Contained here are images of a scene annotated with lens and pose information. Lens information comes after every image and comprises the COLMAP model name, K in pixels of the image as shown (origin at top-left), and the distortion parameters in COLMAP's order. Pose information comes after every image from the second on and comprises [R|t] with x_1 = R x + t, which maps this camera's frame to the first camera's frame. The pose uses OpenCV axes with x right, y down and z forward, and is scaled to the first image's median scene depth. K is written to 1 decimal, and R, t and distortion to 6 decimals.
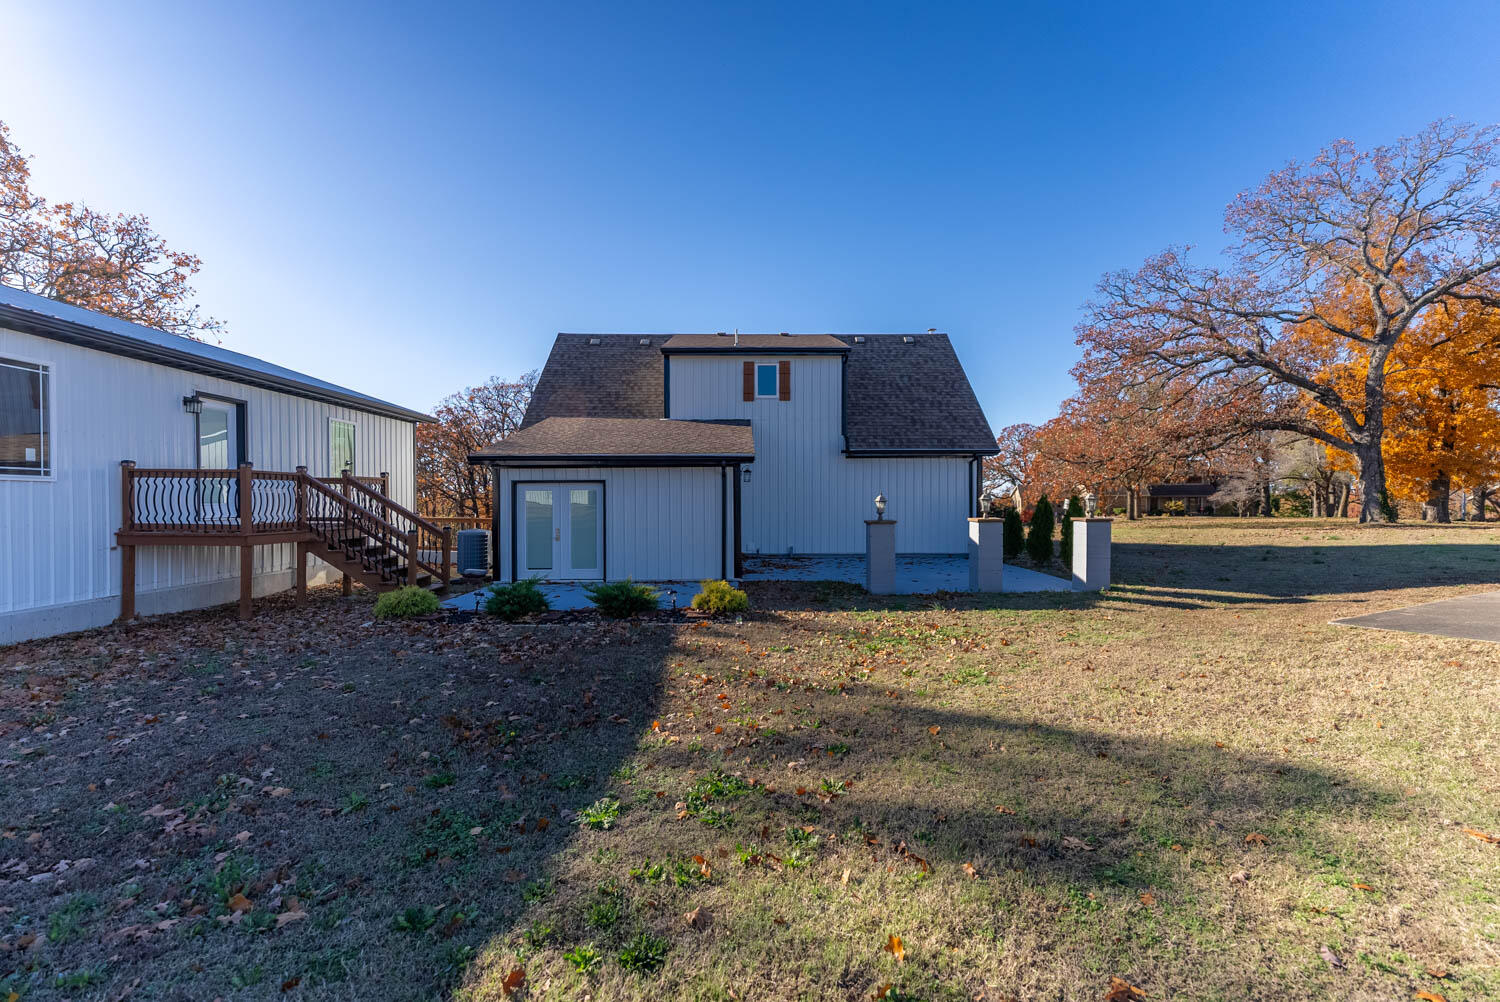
lens RADIAL K [[590.2, 0, 737.9], [0, 590.2, 499.6], [0, 0, 1]] dist [0.002149, -0.000855]
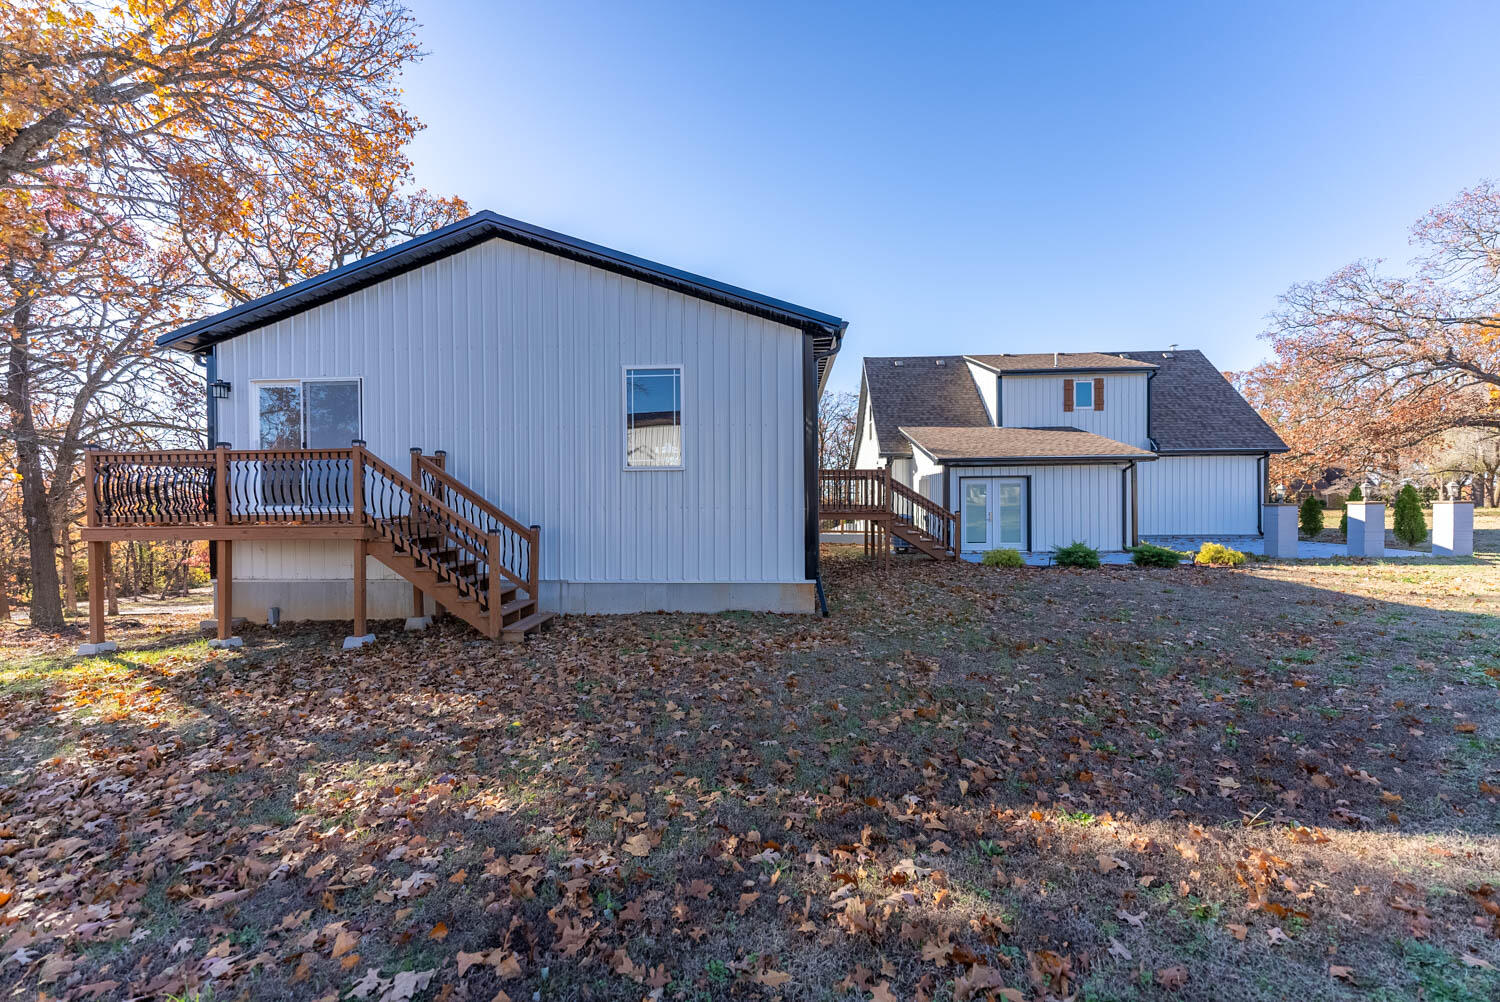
lens RADIAL K [[590.2, 0, 746.9], [0, 590.2, 503.5], [0, 0, 1]] dist [0.002149, -0.000855]
pose [[0.998198, -0.009169, -0.059301, -0.939327], [0.009354, 0.999952, 0.002845, 0.024005], [0.059272, -0.003395, 0.998236, -0.434237]]
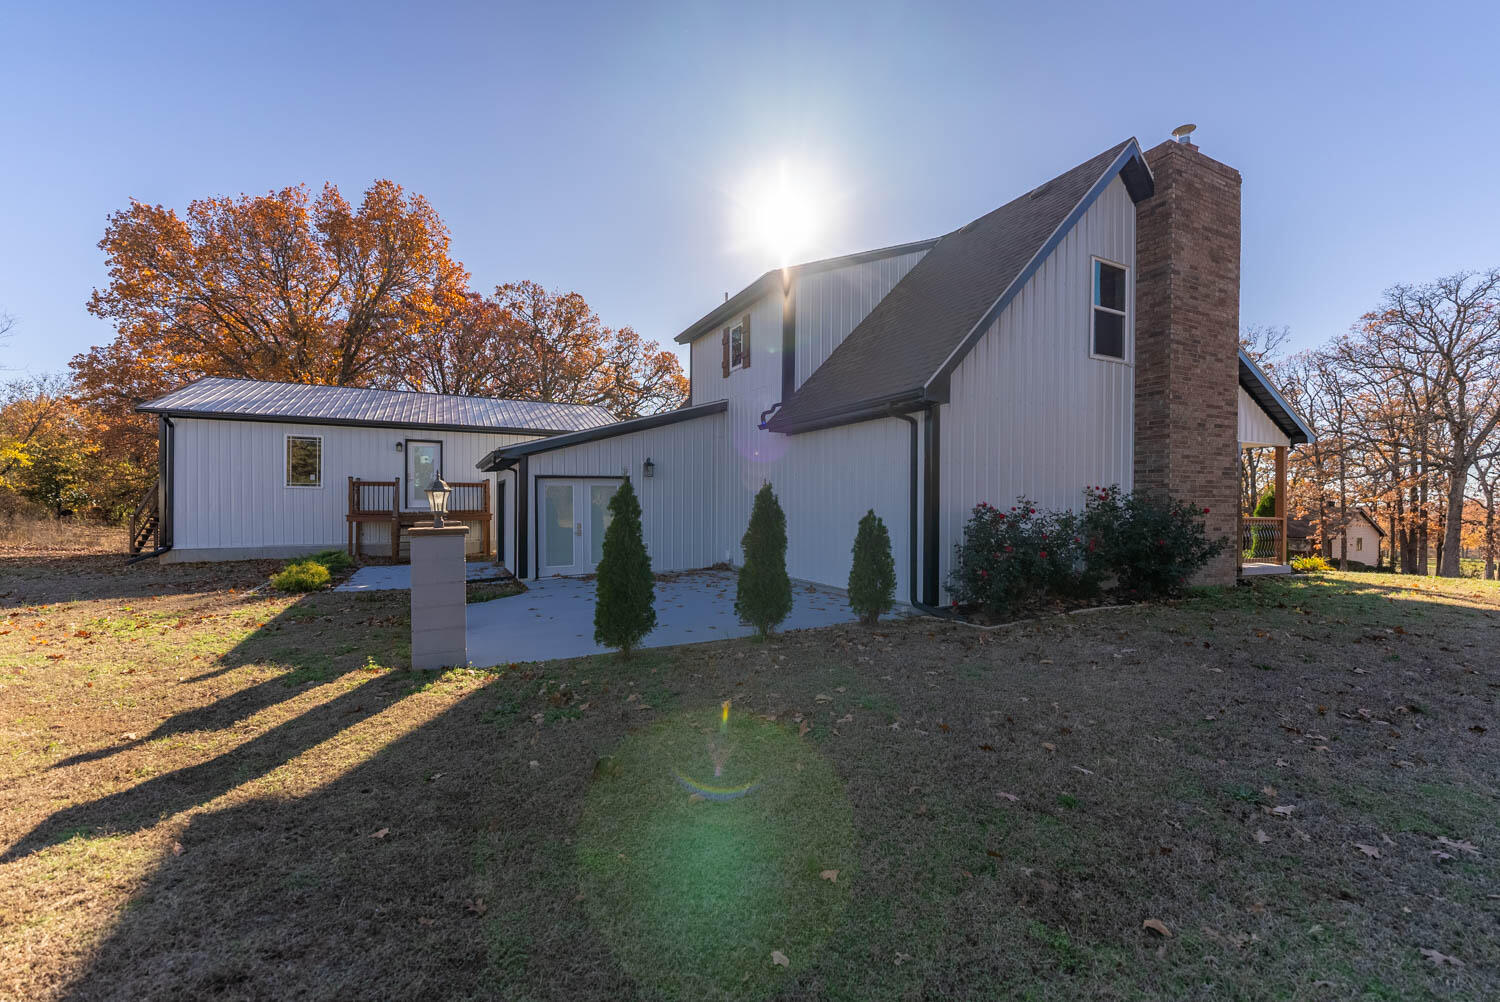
lens RADIAL K [[590.2, 0, 740.1], [0, 590.2, 490.3], [0, 0, 1]] dist [0.002149, -0.000855]
pose [[0.459942, -0.002219, -0.887946, 1.190096], [-0.008886, 0.999935, -0.007102, -0.018132], [0.887904, 0.011157, 0.459893, 1.057706]]
